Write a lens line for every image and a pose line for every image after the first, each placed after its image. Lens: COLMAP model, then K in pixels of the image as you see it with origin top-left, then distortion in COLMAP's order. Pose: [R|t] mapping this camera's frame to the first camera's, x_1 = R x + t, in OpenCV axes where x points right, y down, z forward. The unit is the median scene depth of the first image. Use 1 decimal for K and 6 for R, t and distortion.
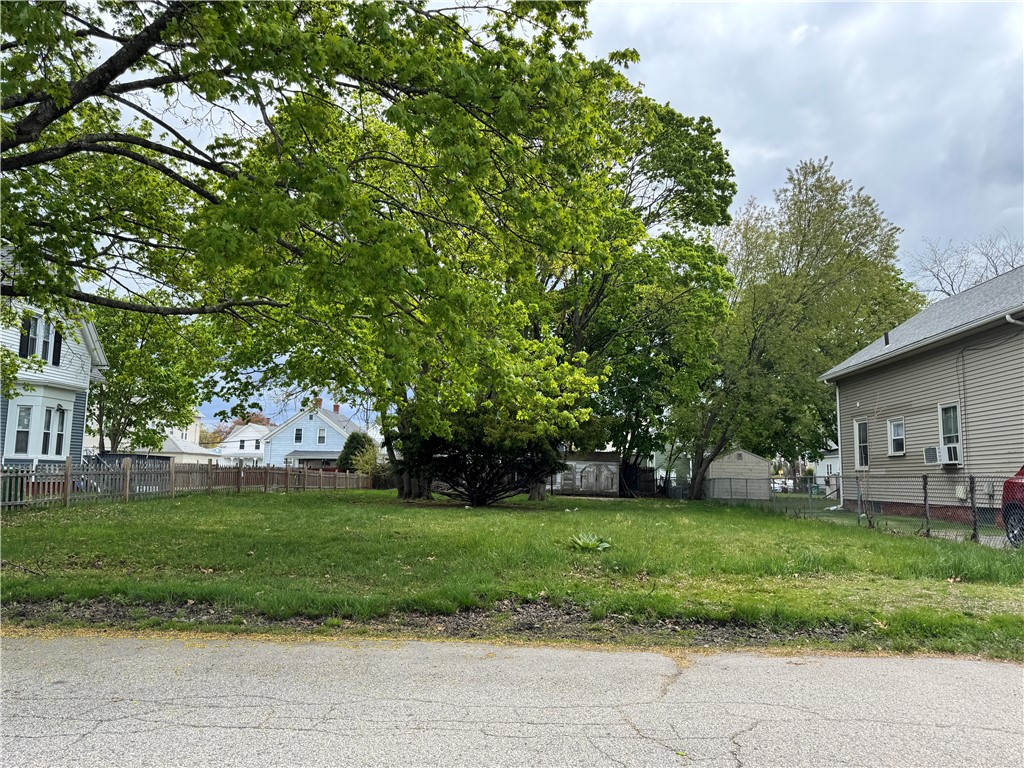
lens RADIAL K [[710.5, 0, 509.8], [0, 710.5, 389.6], [0, 0, 1]] dist [0.077011, -0.090643]
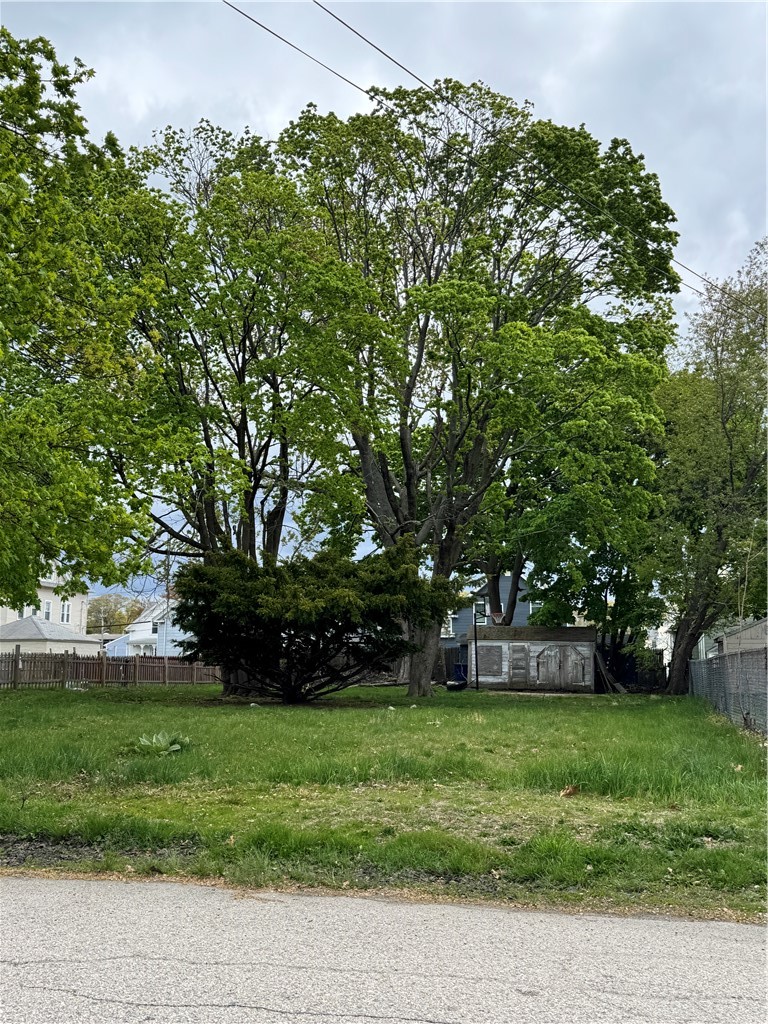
lens RADIAL K [[1002.8, 0, 384.0], [0, 1002.8, 512.0], [0, 0, 1]] dist [0.158054, -0.355999]
pose [[0.985703, -0.039103, -0.163893, 0.386528], [0.033716, 0.998800, -0.035524, 0.014840], [0.165085, 0.029490, 0.985838, -0.001020]]
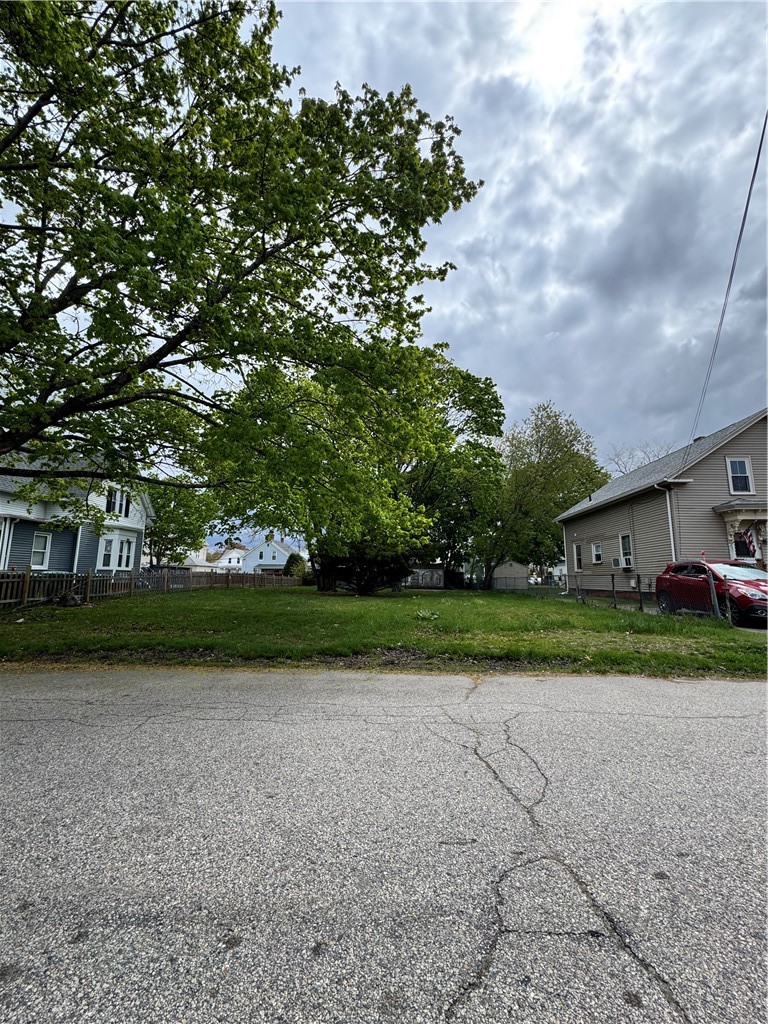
lens RADIAL K [[404.5, 0, 384.0], [0, 404.5, 512.0], [0, 0, 1]] dist [-0.001925, -0.000298]
pose [[0.999939, -0.008398, 0.007191, 0.001824], [0.008682, 0.999145, -0.040422, 0.000066], [-0.006846, 0.040482, 0.999157, -0.005175]]
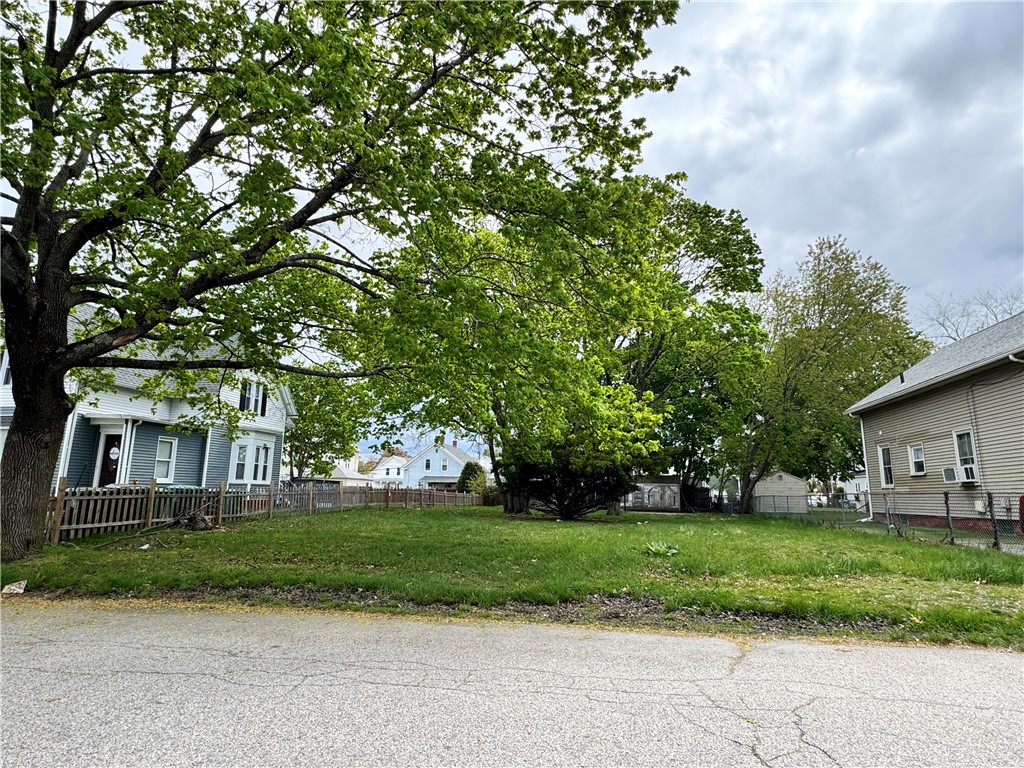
lens RADIAL K [[553.2, 0, 512.0], [0, 553.2, 384.0], [0, 0, 1]] dist [-0.001493, 0.000221]
pose [[0.990712, -0.031184, -0.132353, -0.006025], [0.020778, 0.996635, -0.079291, -0.001054], [0.134380, 0.075805, 0.988026, -0.008407]]
